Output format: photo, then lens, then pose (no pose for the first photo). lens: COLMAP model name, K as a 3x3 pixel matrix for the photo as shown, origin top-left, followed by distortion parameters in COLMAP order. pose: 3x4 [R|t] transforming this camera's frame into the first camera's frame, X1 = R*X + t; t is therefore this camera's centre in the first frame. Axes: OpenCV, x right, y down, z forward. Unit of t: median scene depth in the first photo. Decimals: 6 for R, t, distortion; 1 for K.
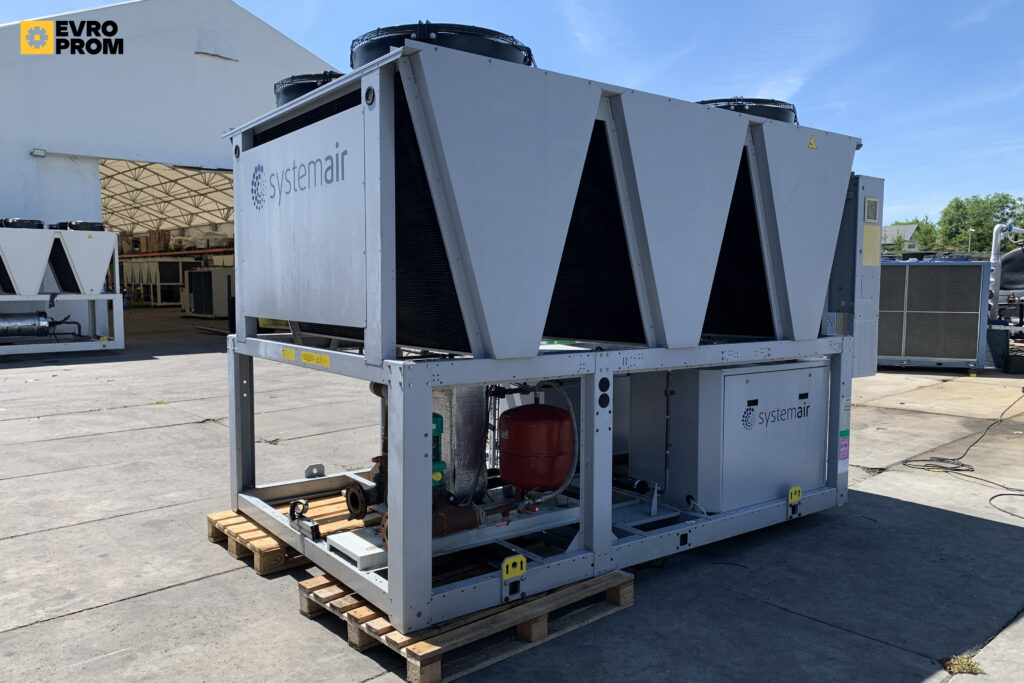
lens RADIAL K [[776.8, 0, 509.8], [0, 776.8, 347.3], [0, 0, 1]] dist [0.095316, -0.139166]
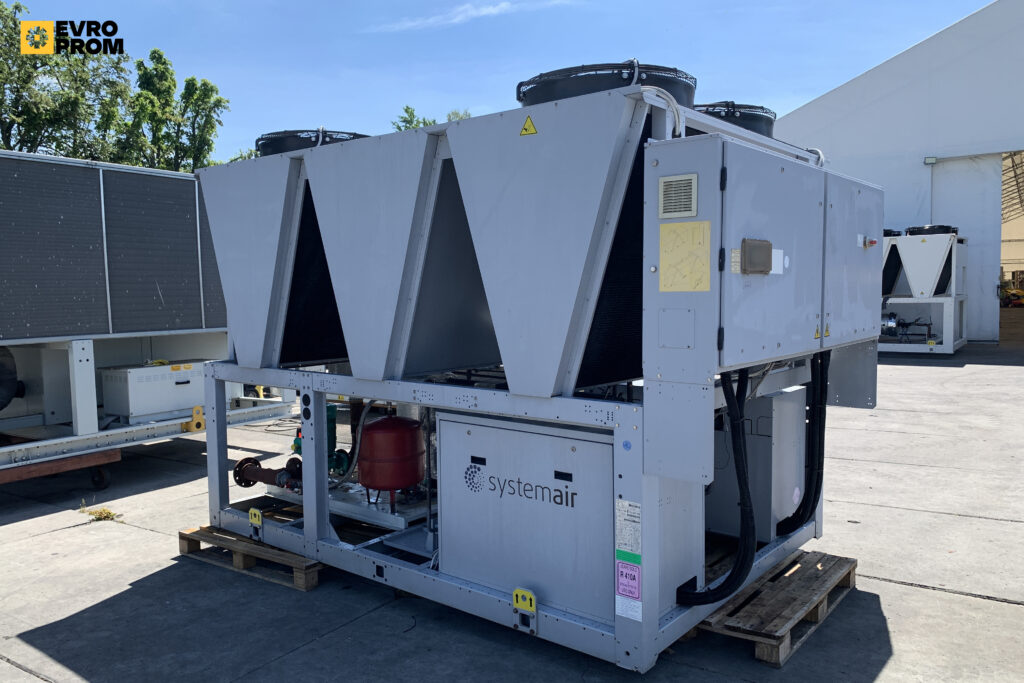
lens RADIAL K [[776.8, 0, 509.8], [0, 776.8, 347.3], [0, 0, 1]] dist [0.095316, -0.139166]
pose [[0.238806, 0.070108, -0.968533, 1.115163], [-0.061040, 0.996502, 0.057082, -0.098635], [0.969147, 0.045488, 0.242250, 0.833296]]
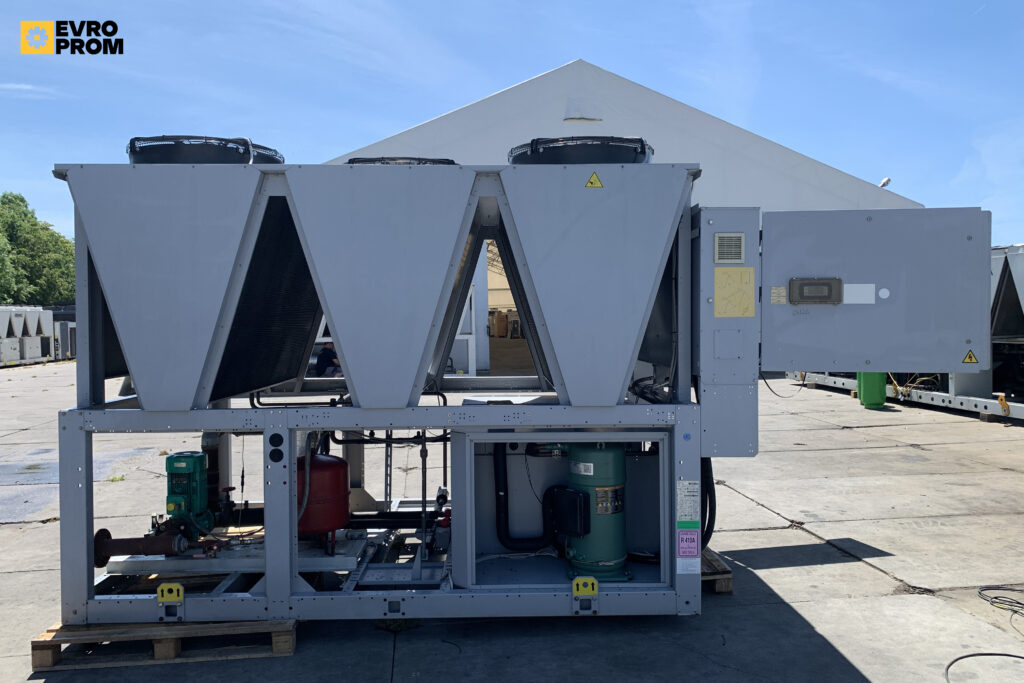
lens RADIAL K [[784.0, 0, 499.5], [0, 784.0, 337.4], [0, 0, 1]] dist [0.026983, -0.007314]
pose [[0.808389, 0.001613, -0.588646, 0.828625], [-0.033370, 0.998514, -0.043092, -0.046201], [0.587702, 0.054478, 0.807242, 0.250409]]
